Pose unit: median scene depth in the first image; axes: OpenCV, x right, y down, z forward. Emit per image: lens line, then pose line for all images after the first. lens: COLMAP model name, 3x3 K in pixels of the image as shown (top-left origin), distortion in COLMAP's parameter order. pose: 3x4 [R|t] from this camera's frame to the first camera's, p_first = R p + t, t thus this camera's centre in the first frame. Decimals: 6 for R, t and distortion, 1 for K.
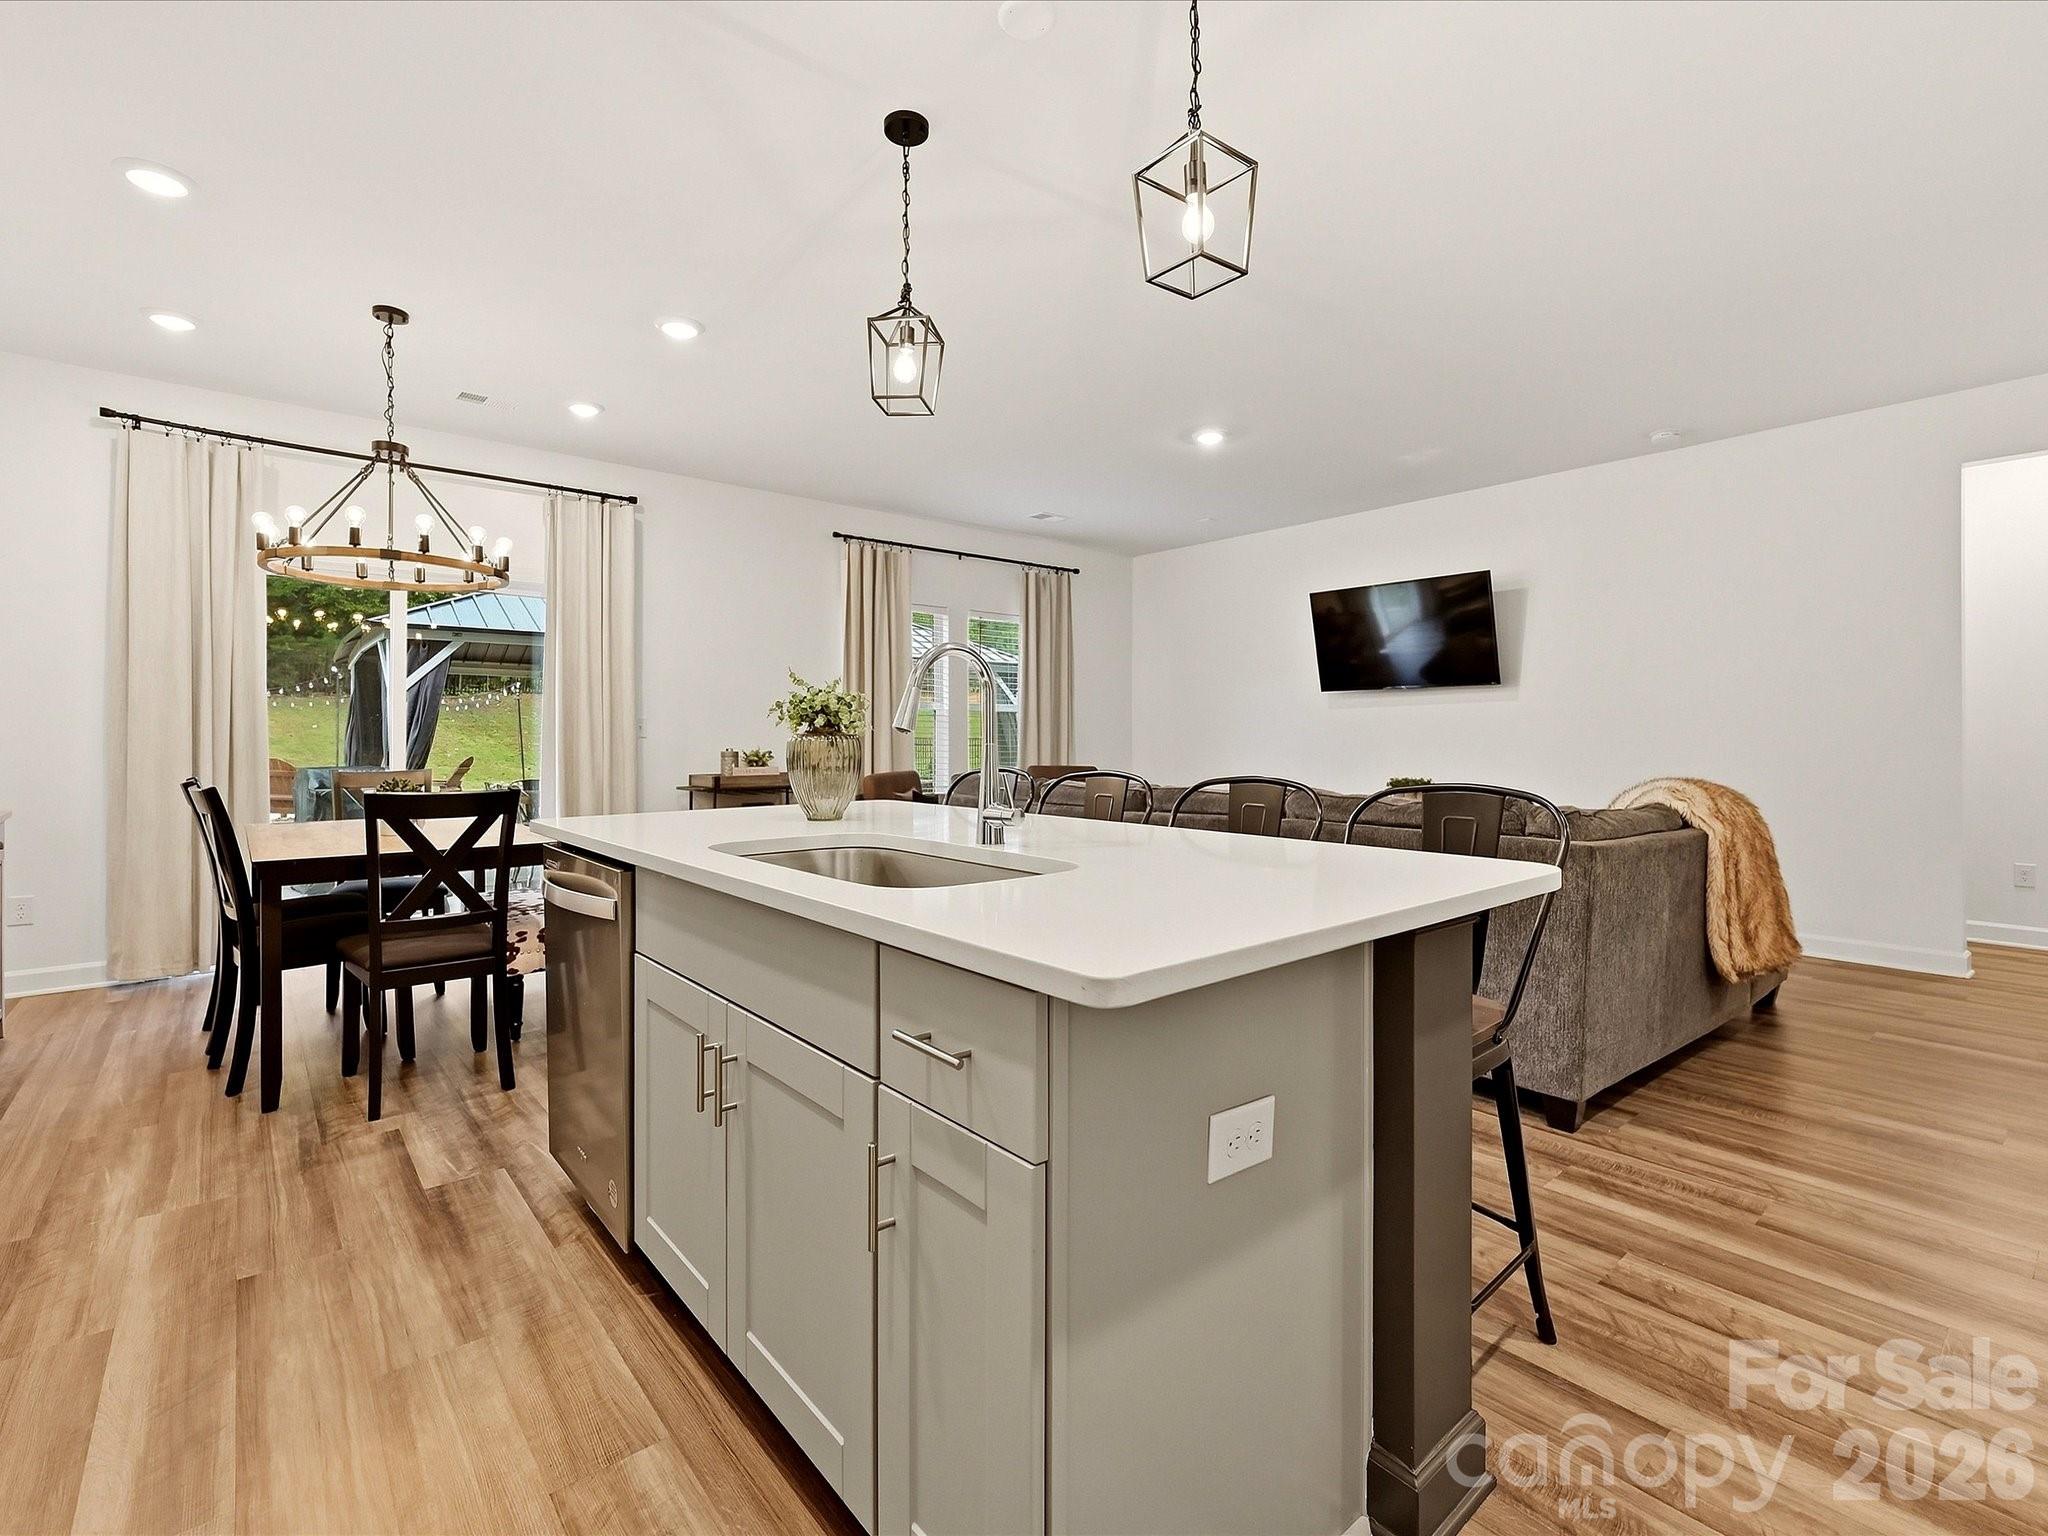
lens RADIAL K [[935.5, 0, 1019.7], [0, 935.5, 743.2], [0, 0, 1]] dist [0.000112, -0.000513]
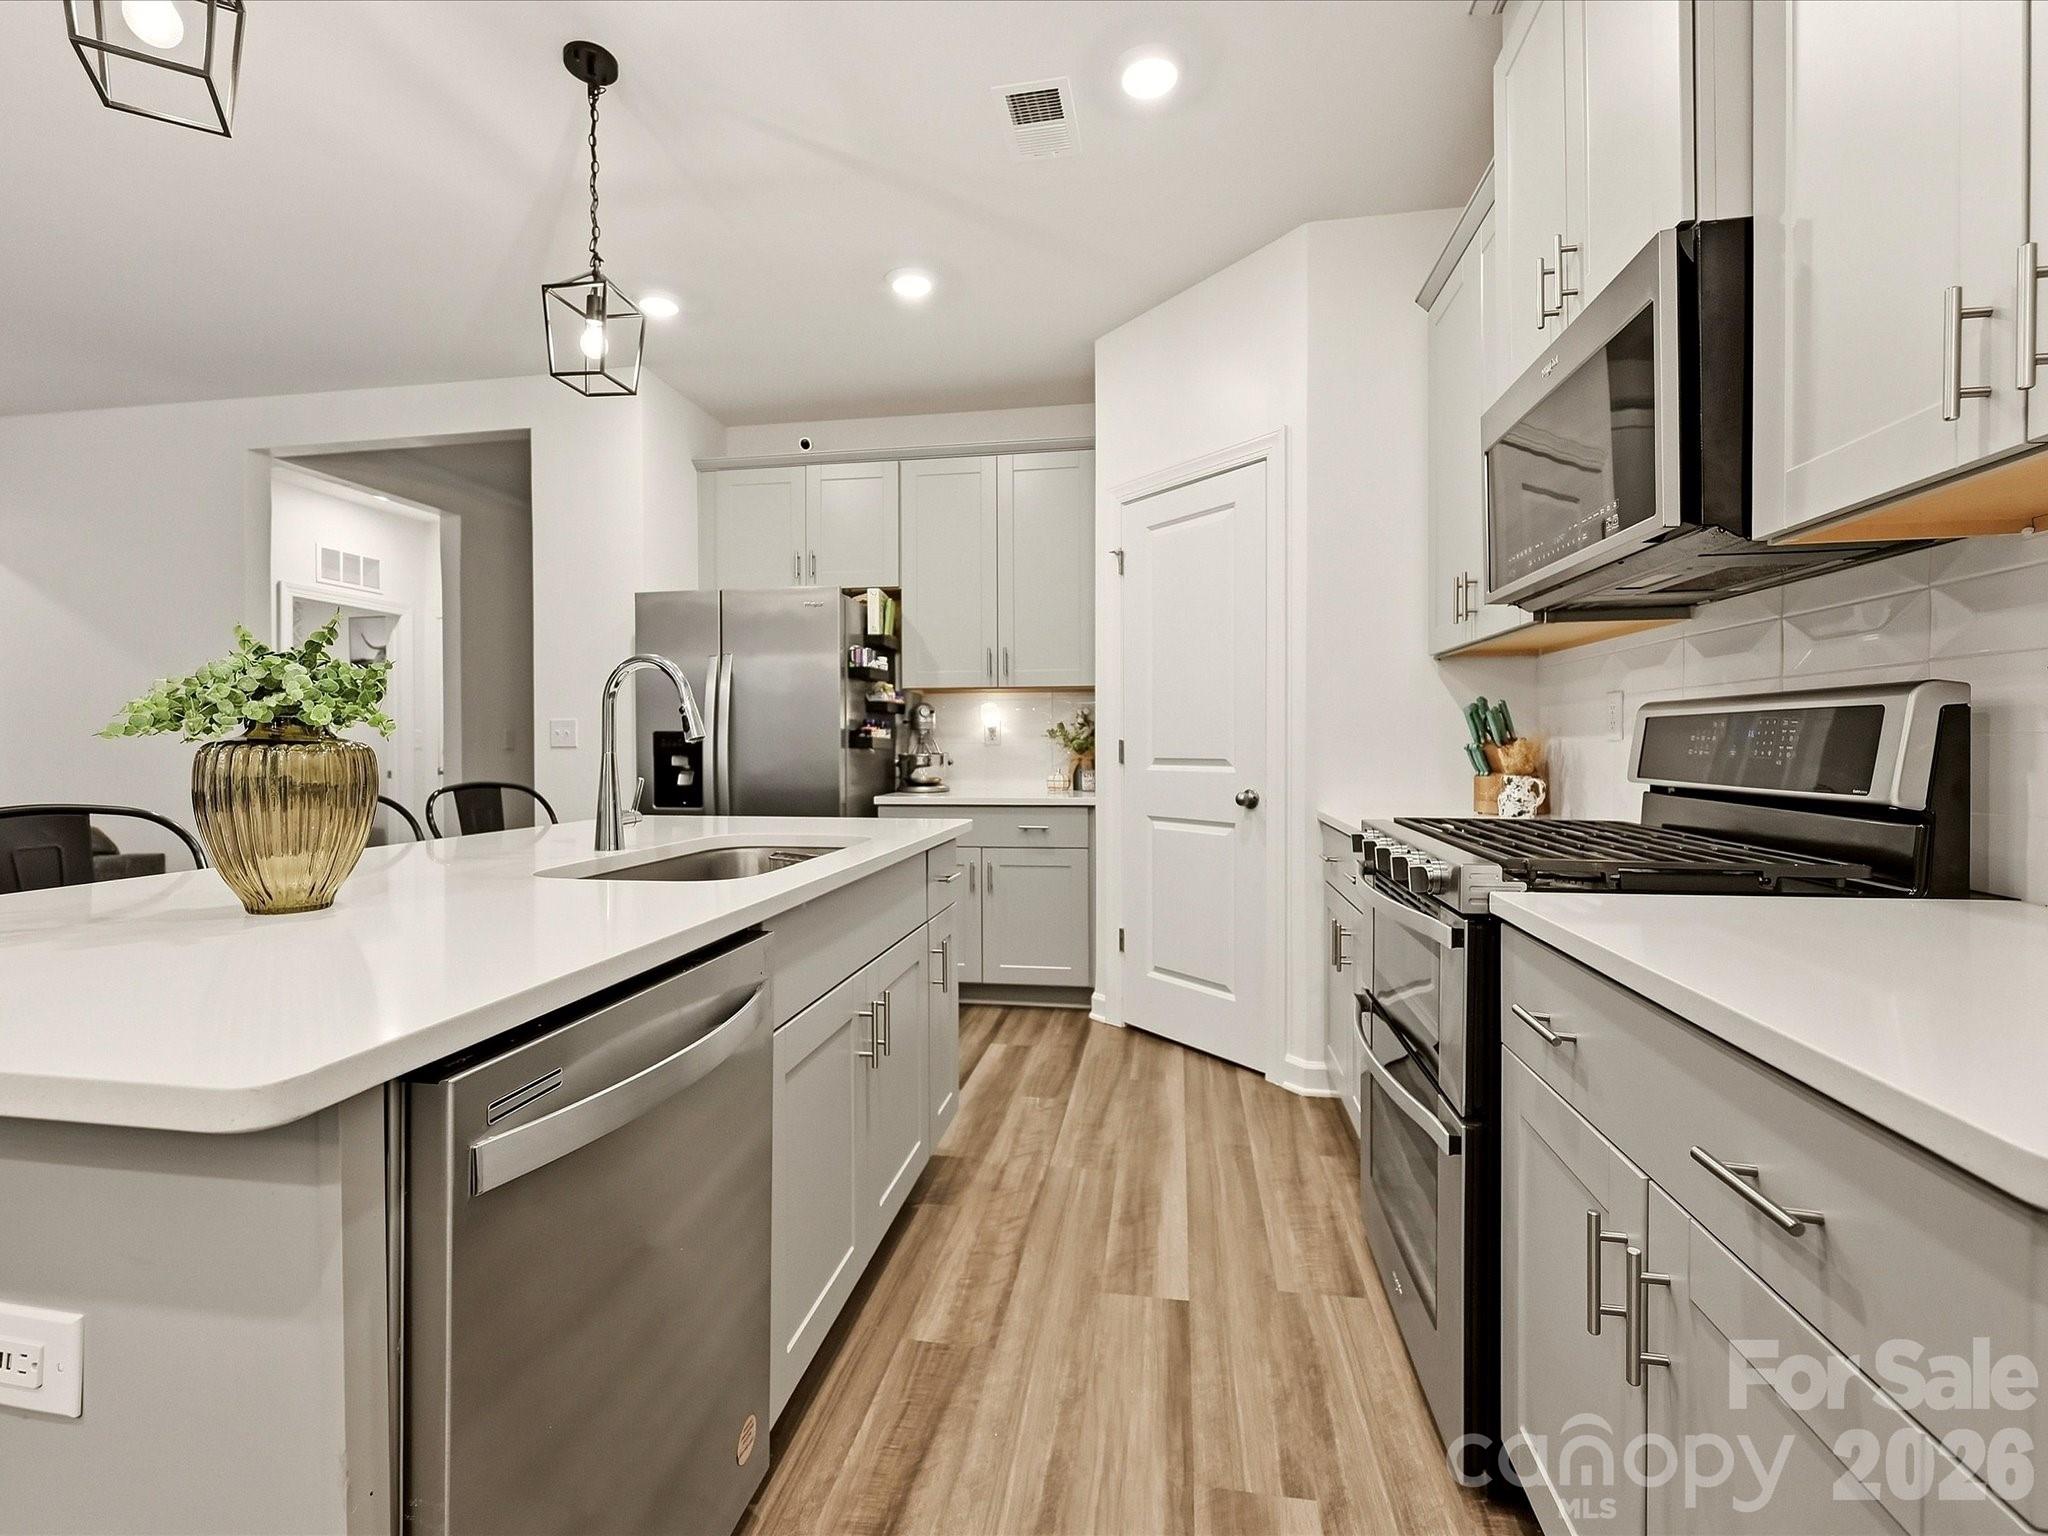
lens RADIAL K [[923.6, 0, 1024.5], [0, 923.6, 748.6], [0, 0, 1]] dist [0.026134, 0.000142]
pose [[-0.652290, 0.002060, 0.757966, -0.455611], [0.009950, 0.999933, 0.005846, -0.002318], [-0.757904, 0.011355, -0.652267, 0.547070]]
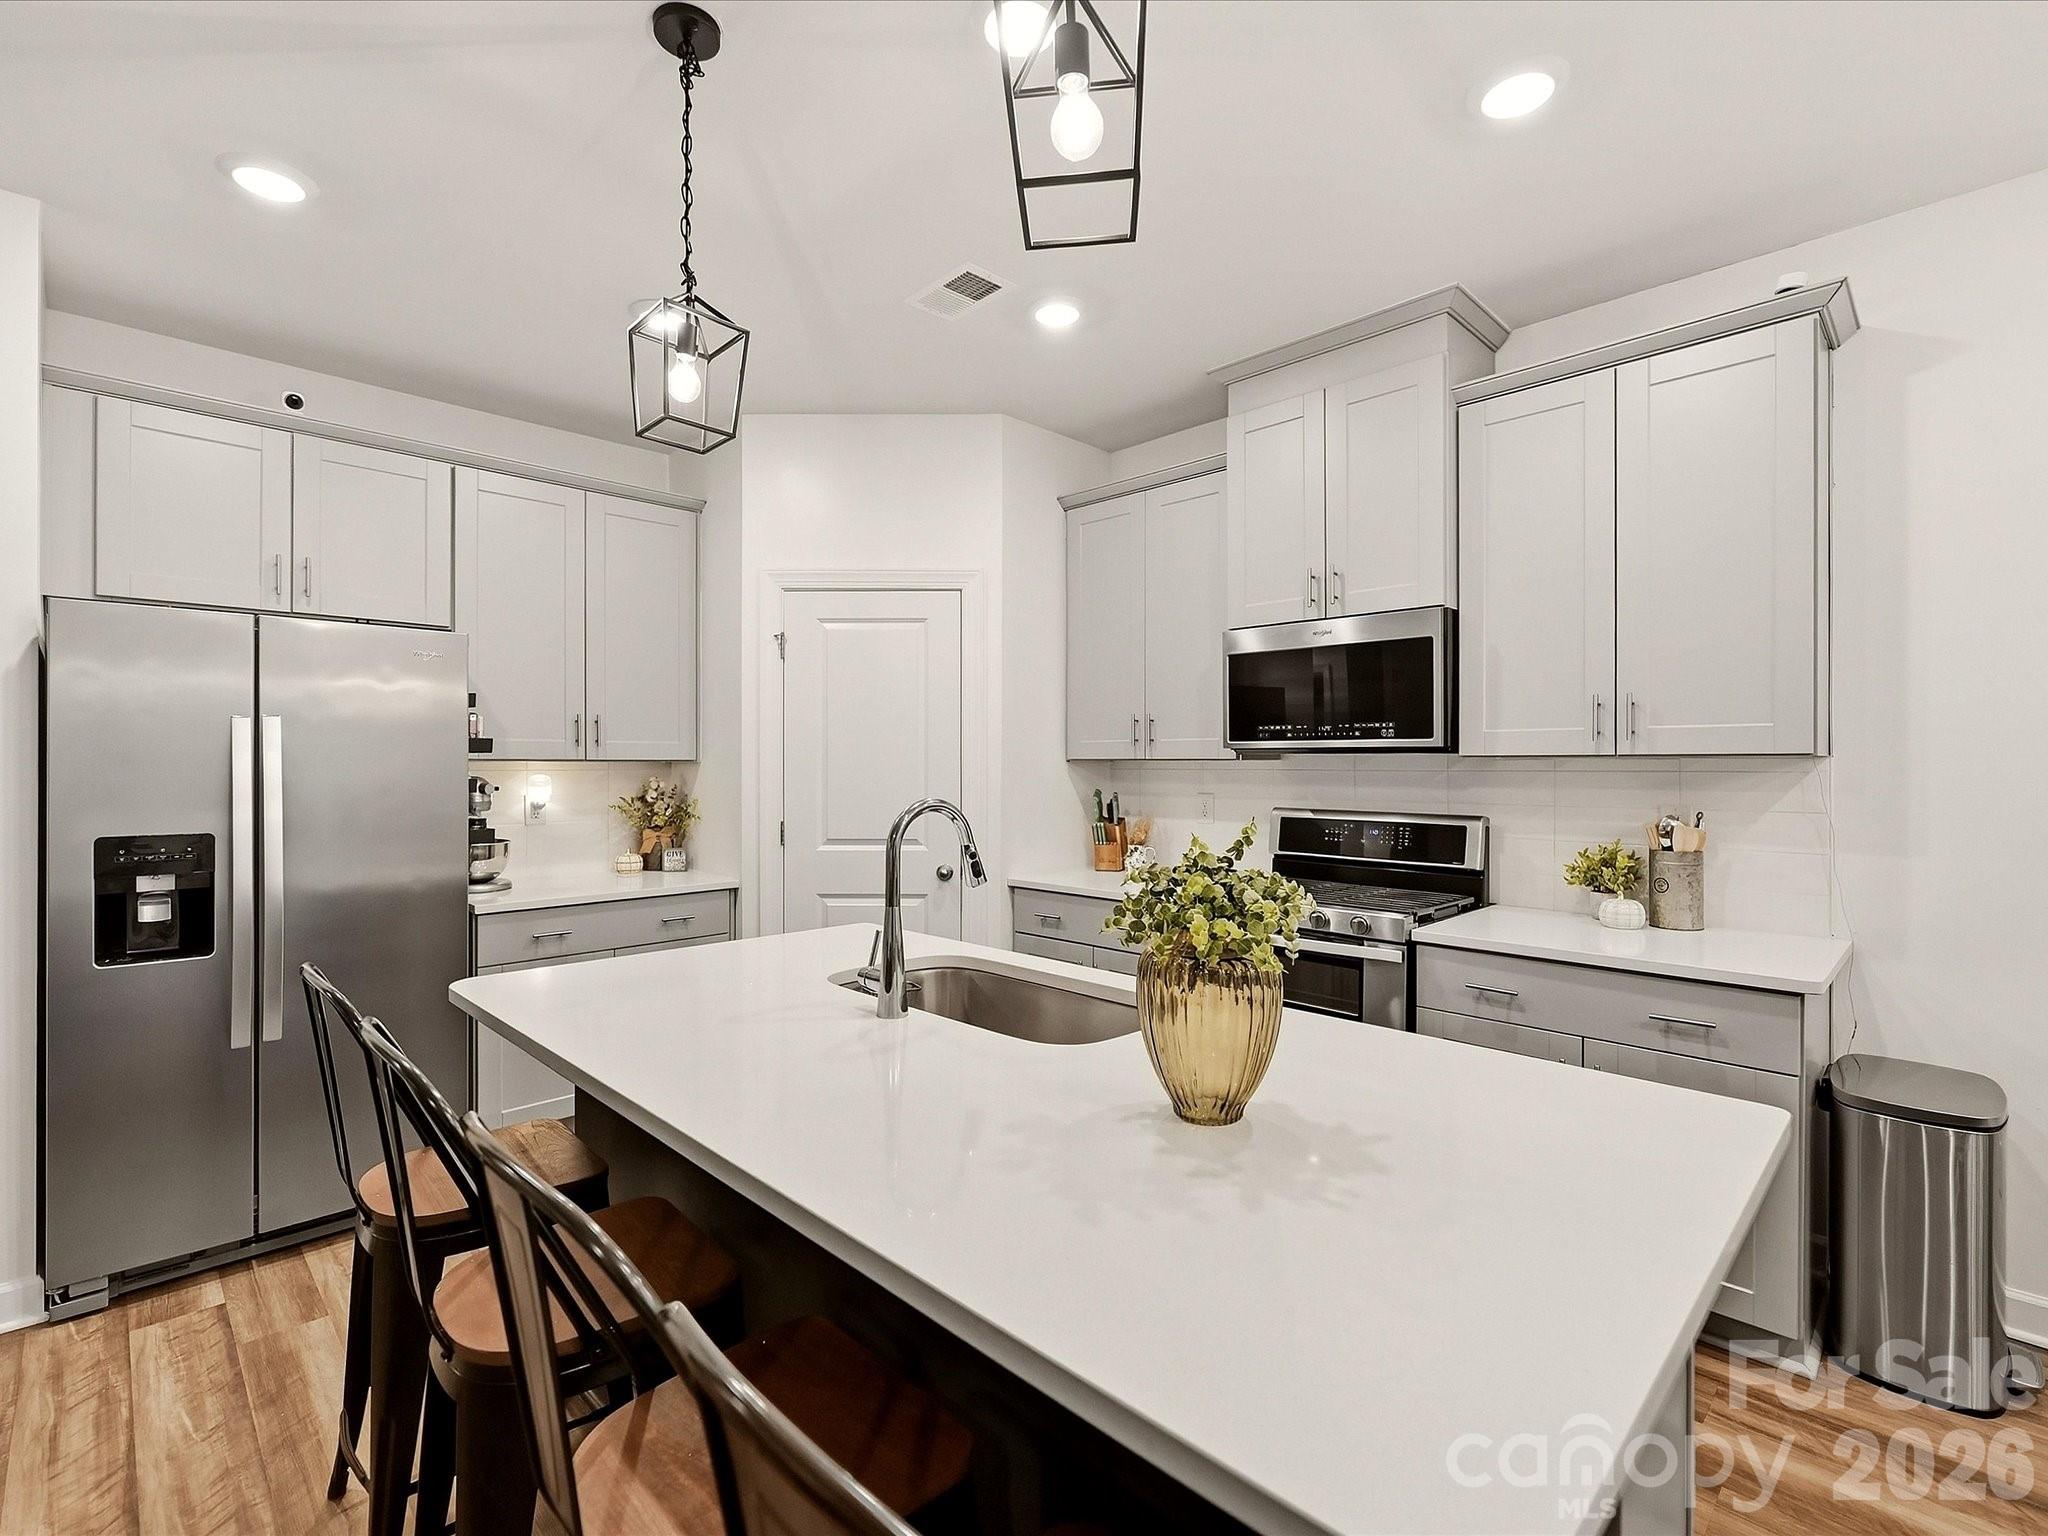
lens RADIAL K [[937.2, 0, 1021.2], [0, 937.2, 762.8], [0, 0, 1]] dist [-0.000908, 0.000135]
pose [[-0.996842, 0.001329, -0.079405, -0.036048], [0.001037, 0.999993, 0.003729, -0.059545], [0.079410, 0.003635, -0.996835, 0.800602]]
